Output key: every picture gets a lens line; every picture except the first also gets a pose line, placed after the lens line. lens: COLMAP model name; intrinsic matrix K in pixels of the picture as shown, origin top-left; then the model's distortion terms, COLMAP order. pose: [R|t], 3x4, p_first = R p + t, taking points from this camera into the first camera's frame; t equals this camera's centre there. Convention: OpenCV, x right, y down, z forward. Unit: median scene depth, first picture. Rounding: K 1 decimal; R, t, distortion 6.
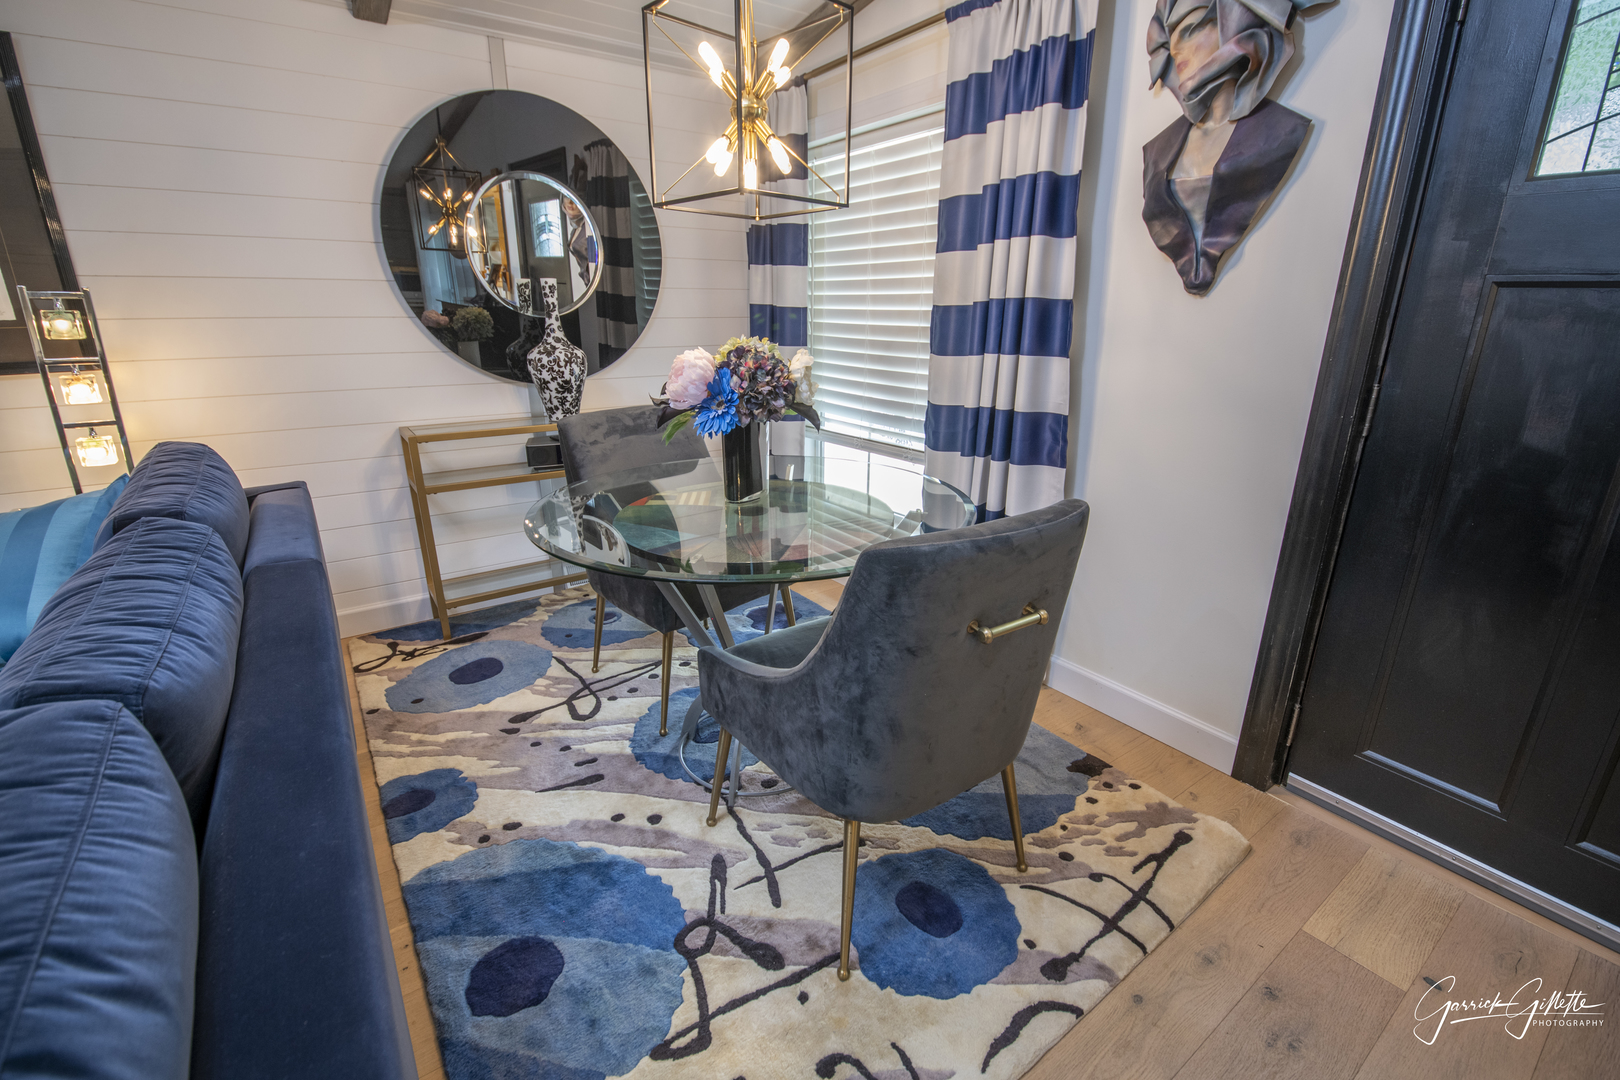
lens RADIAL K [[706.8, 0, 810.0], [0, 706.8, 540.0], [0, 0, 1]] dist [0.015510, -0.021200]
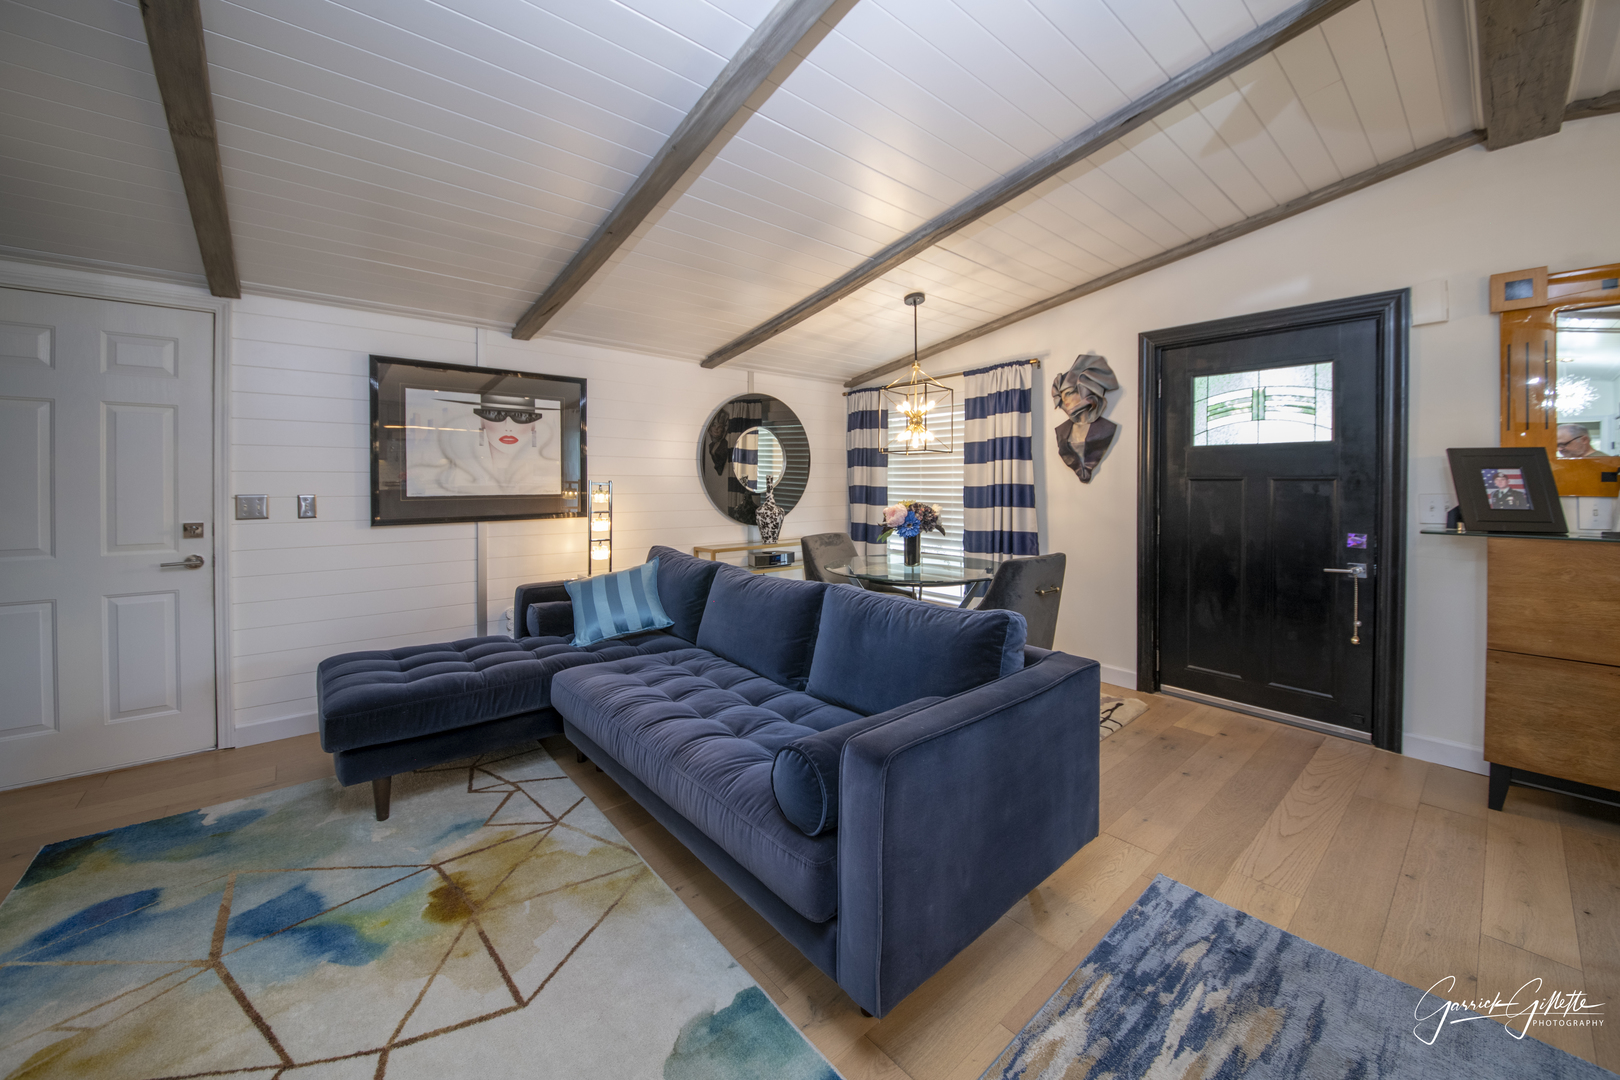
lens RADIAL K [[570.7, 0, 805.2], [0, 570.7, 490.2], [0, 0, 1]] dist [0.006073, -0.008352]
pose [[0.998543, -0.003823, 0.053831, -0.498602], [0.019936, 0.953063, -0.302116, 0.243462], [-0.050149, 0.302749, 0.951750, -0.783776]]
